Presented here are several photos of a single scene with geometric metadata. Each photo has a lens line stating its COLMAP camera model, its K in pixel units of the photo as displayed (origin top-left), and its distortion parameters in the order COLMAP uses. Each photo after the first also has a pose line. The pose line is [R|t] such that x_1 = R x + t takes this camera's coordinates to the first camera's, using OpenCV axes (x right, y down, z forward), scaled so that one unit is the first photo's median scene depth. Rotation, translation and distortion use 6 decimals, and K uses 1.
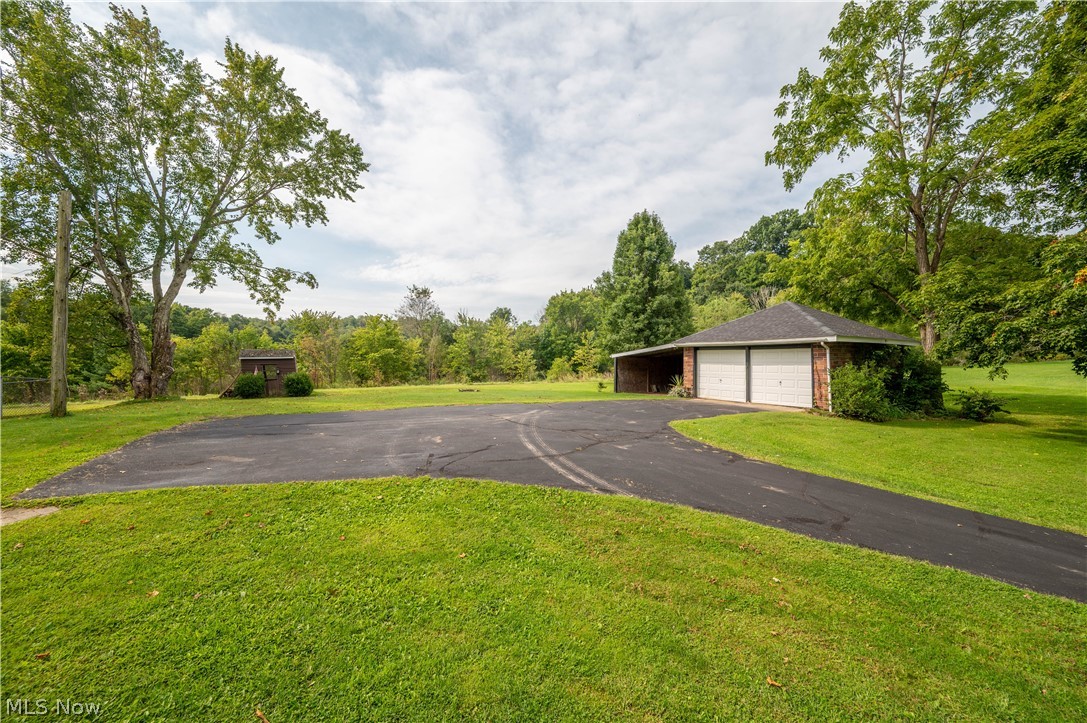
lens RADIAL K [[429.6, 0, 542.8], [0, 429.6, 360.2], [0, 0, 1]] dist [0.001512, 0.000129]
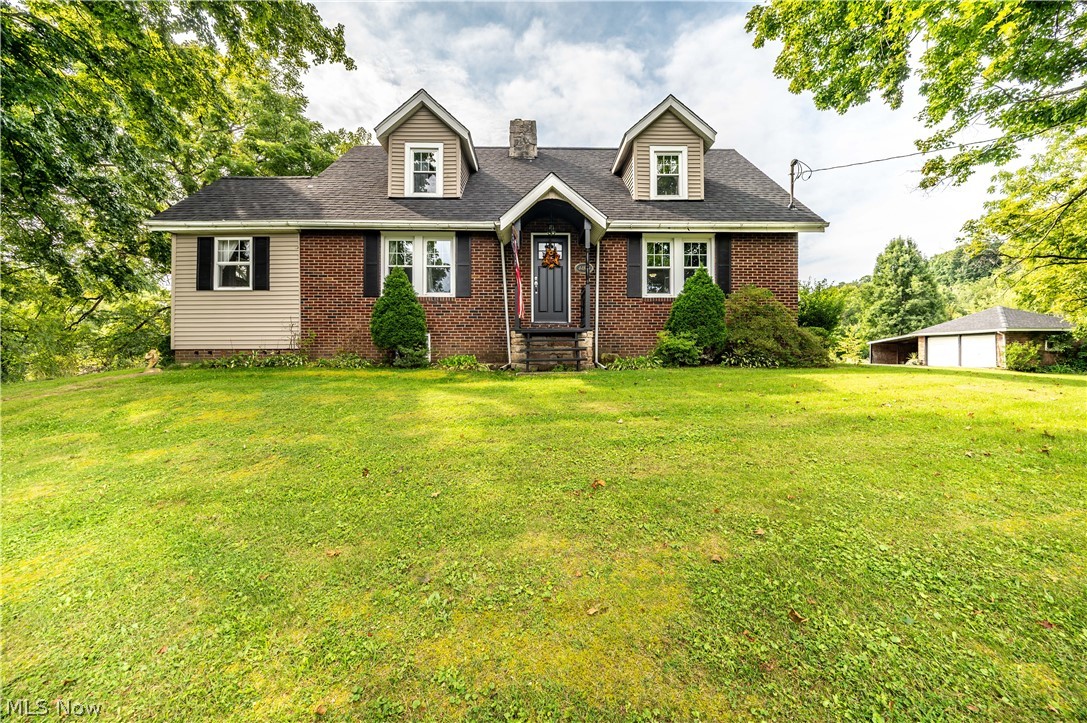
lens RADIAL K [[429.6, 0, 545.6], [0, 429.6, 354.7], [0, 0, 1]] dist [0.001512, 0.000129]
pose [[0.867291, -0.006703, -0.497757, -0.068821], [0.004854, 0.999976, -0.005009, 0.030687], [0.497779, 0.001928, 0.867302, -0.823152]]
